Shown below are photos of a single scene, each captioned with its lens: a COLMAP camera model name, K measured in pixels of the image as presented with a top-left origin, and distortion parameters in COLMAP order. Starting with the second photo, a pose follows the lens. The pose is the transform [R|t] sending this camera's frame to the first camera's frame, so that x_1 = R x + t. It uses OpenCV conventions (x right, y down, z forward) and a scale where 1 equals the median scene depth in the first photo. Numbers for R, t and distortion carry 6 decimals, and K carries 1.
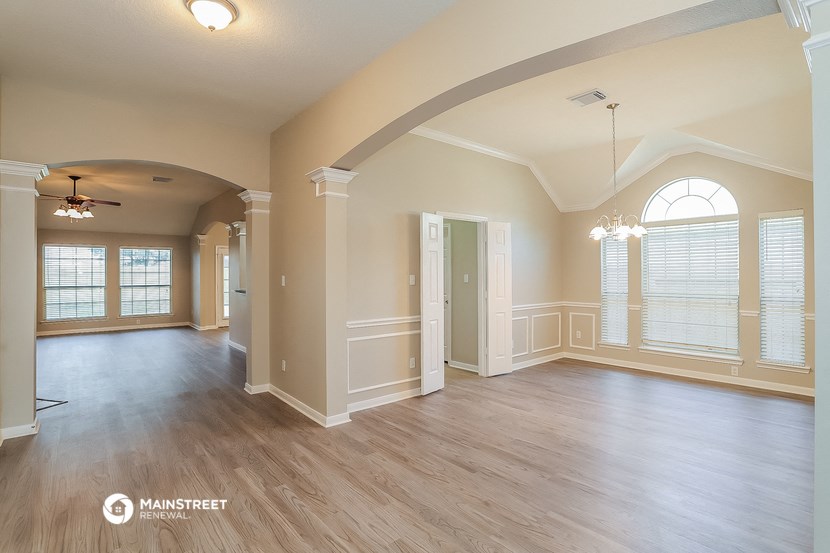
lens RADIAL K [[411.4, 0, 414.4], [0, 411.4, 277.9], [0, 0, 1]] dist [-0.004703, 0.003783]
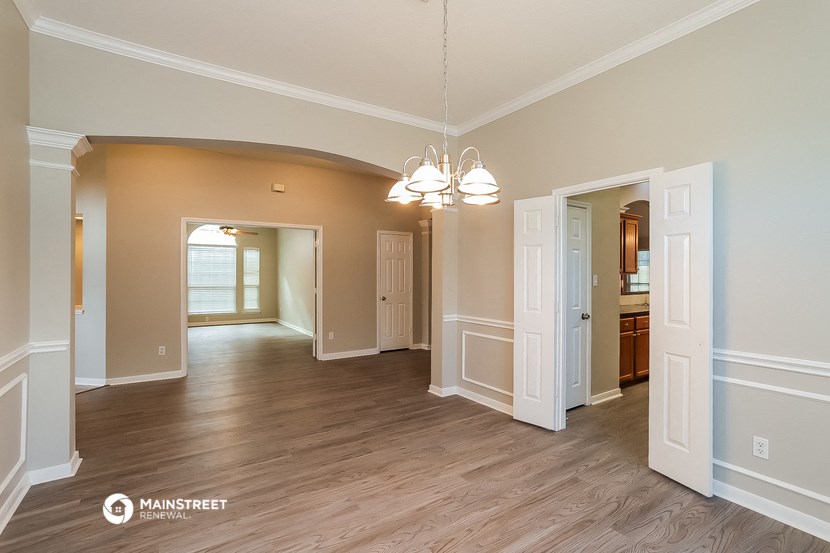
lens RADIAL K [[383.3, 0, 413.9], [0, 383.3, 276.2], [0, 0, 1]] dist [0.003558, 0.000331]
pose [[-0.133077, -0.004967, -0.991093, 1.006861], [0.002009, 0.999984, -0.005281, 0.001717], [0.991104, -0.002694, -0.133065, 1.111048]]
